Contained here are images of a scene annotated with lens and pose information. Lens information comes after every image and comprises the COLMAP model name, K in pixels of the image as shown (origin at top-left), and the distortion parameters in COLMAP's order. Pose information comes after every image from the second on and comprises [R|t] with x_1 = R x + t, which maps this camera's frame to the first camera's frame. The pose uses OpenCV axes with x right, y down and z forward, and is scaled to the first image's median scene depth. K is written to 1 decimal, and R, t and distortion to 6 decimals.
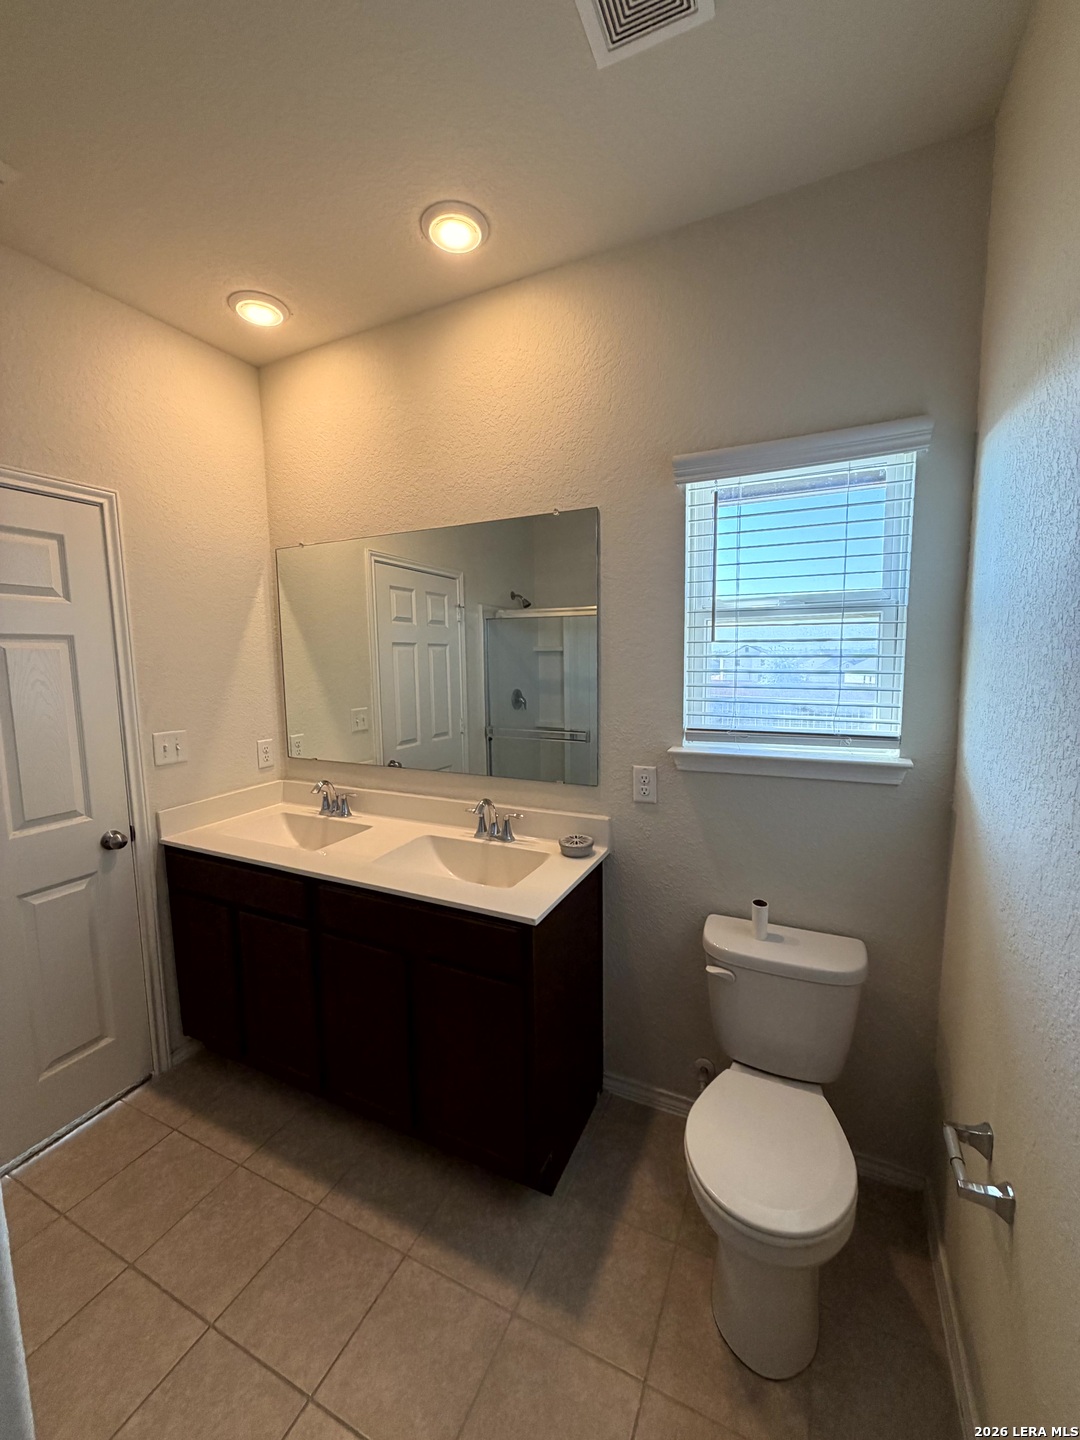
lens RADIAL K [[573.6, 0, 541.2], [0, 573.6, 716.4], [0, 0, 1]] dist [-0.001020, 0.000641]
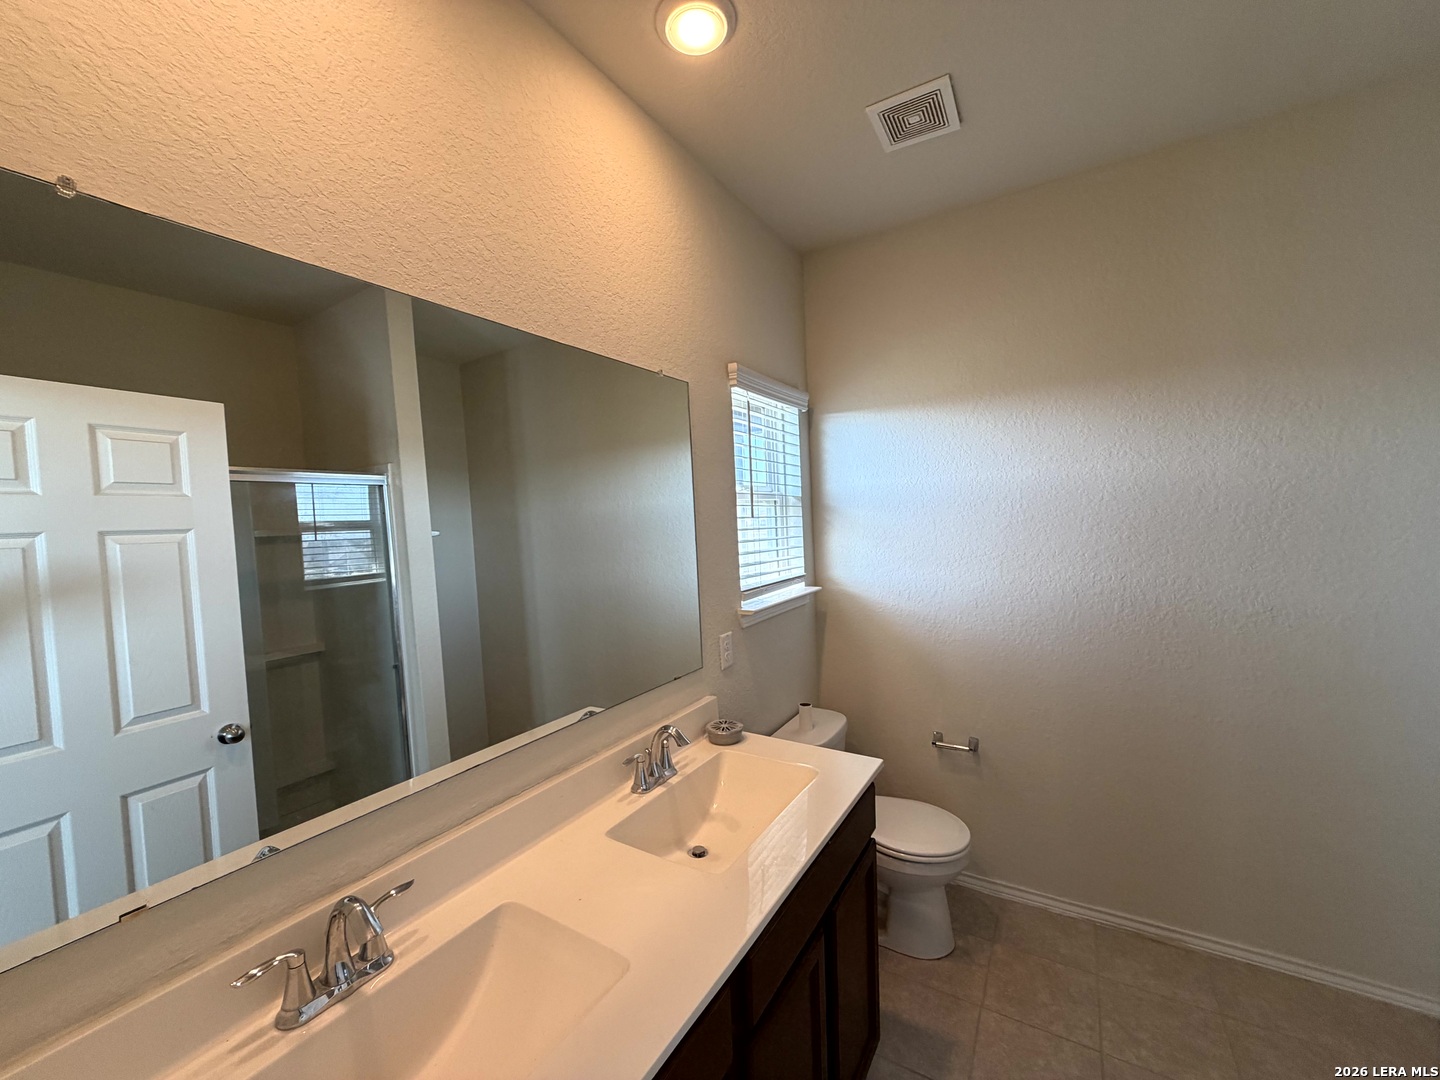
lens RADIAL K [[573.6, 0, 718.7], [0, 573.6, 548.2], [0, 0, 1]] dist [-0.001020, 0.000641]
pose [[0.103249, -0.033326, 0.994097, -0.878960], [0.165594, 0.986067, 0.015858, -0.088559], [-0.980774, 0.162979, 0.107329, 0.876883]]
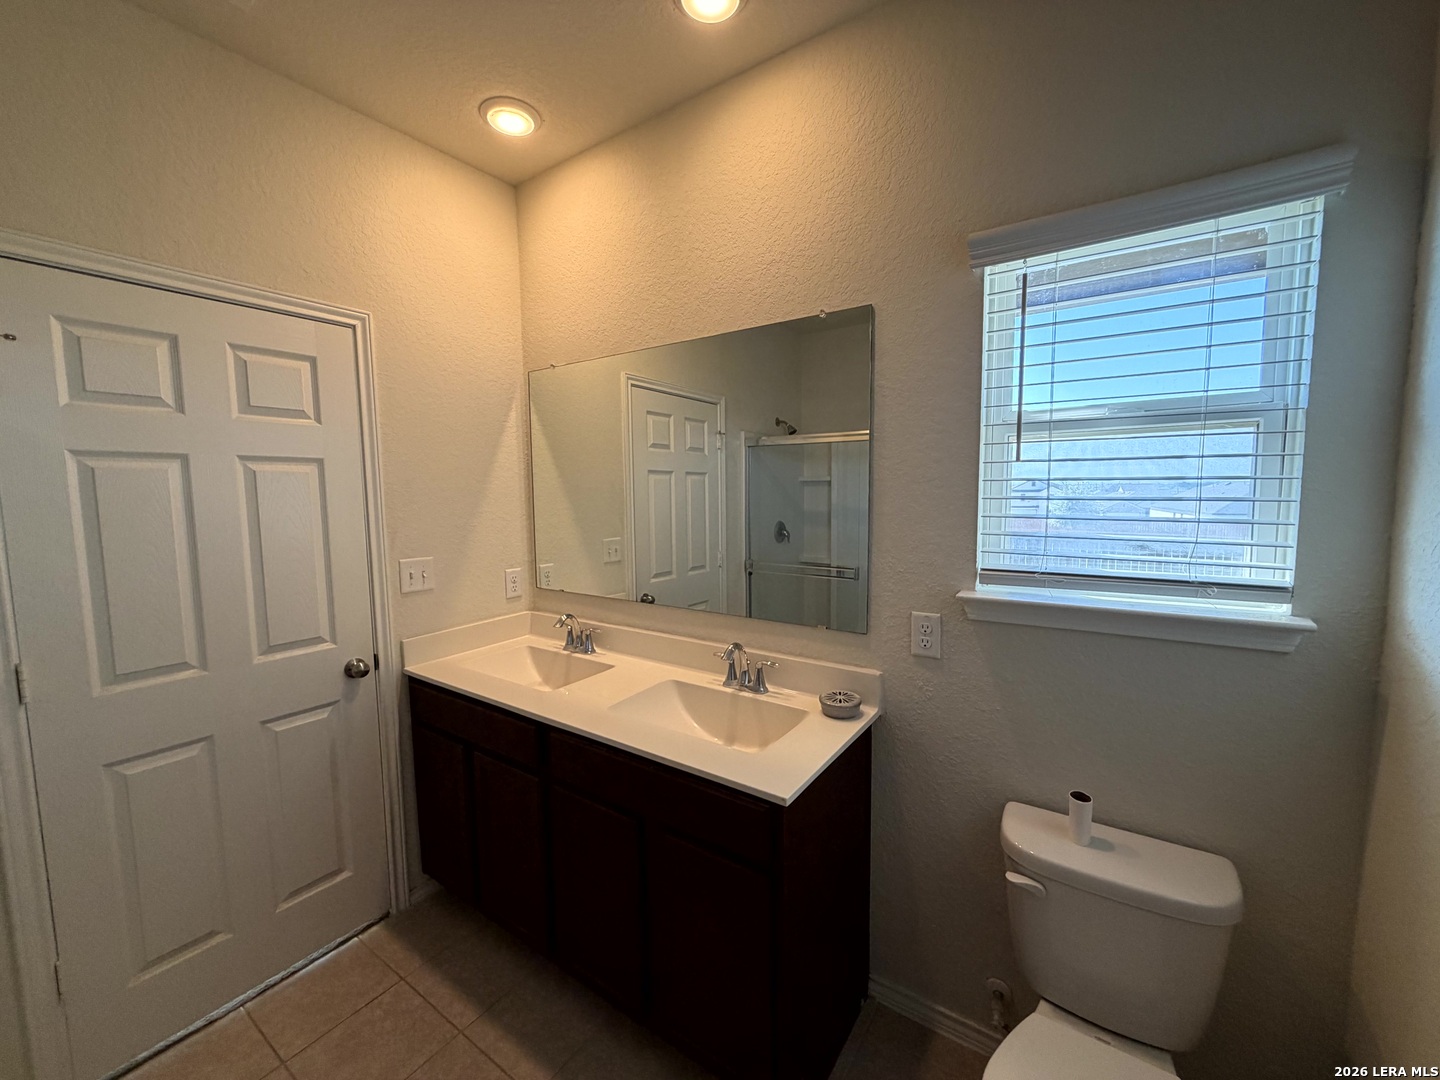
lens RADIAL K [[573.6, 0, 719.5], [0, 573.6, 538.4], [0, 0, 1]] dist [-0.001020, 0.000641]
pose [[0.987761, 0.016518, -0.155096, 0.012349], [-0.019733, 0.999621, -0.019216, 0.001555], [0.154720, 0.022041, 0.987713, 0.134734]]
